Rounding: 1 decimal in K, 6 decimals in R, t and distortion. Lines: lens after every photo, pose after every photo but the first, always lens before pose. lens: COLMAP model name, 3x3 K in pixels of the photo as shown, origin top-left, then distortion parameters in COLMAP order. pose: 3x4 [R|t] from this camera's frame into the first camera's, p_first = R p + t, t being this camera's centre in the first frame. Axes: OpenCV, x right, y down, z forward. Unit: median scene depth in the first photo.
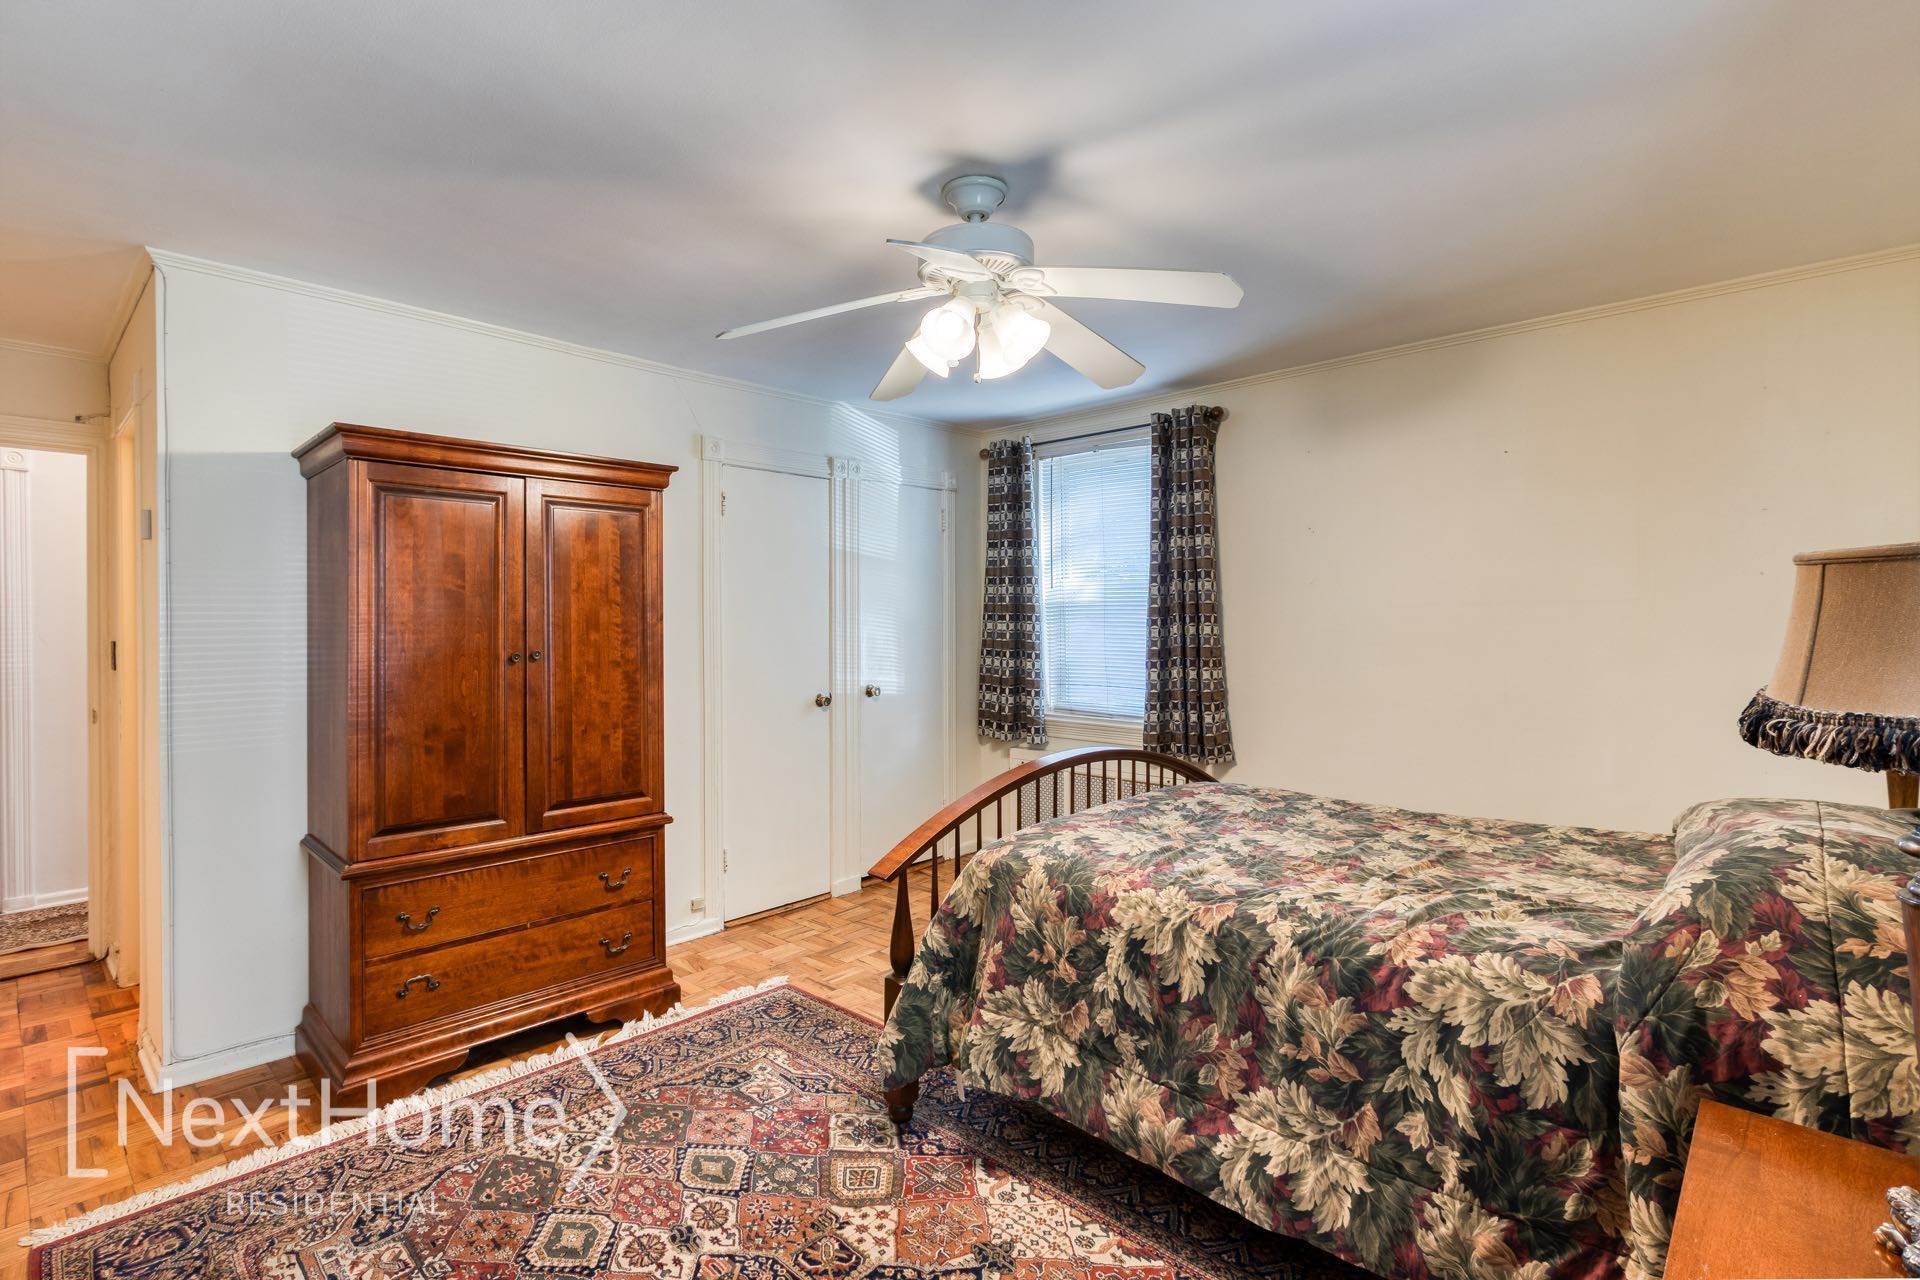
lens RADIAL K [[889.5, 0, 945.6], [0, 889.5, 639.9], [0, 0, 1]] dist [0.001955, -0.000720]
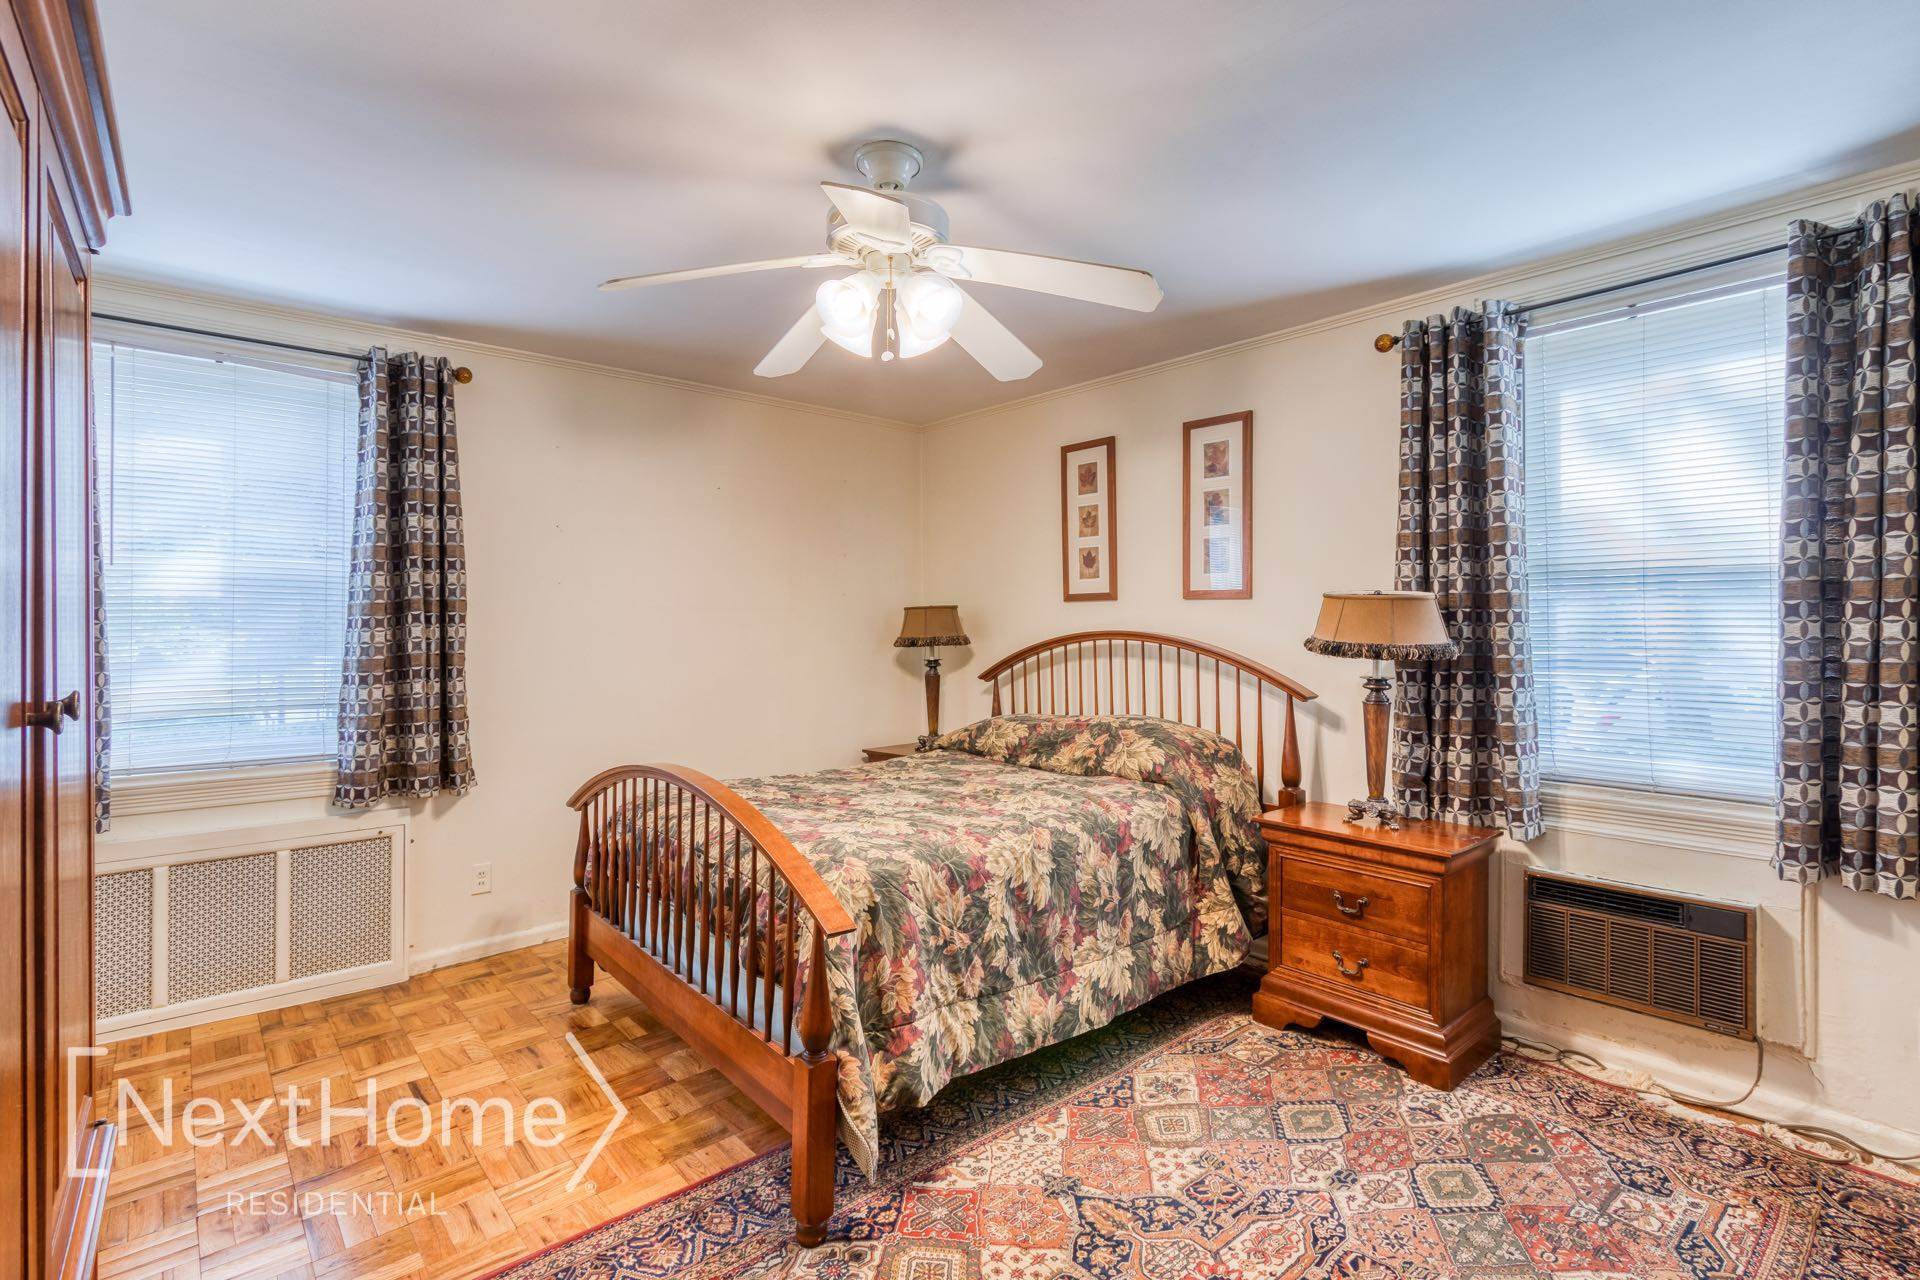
lens RADIAL K [[889.5, 0, 945.6], [0, 889.5, 639.9], [0, 0, 1]] dist [0.001955, -0.000720]
pose [[0.114625, -0.012897, 0.993325, -1.040563], [0.025382, 0.999627, 0.010050, -0.002913], [-0.993085, 0.024060, 0.114910, 0.986014]]
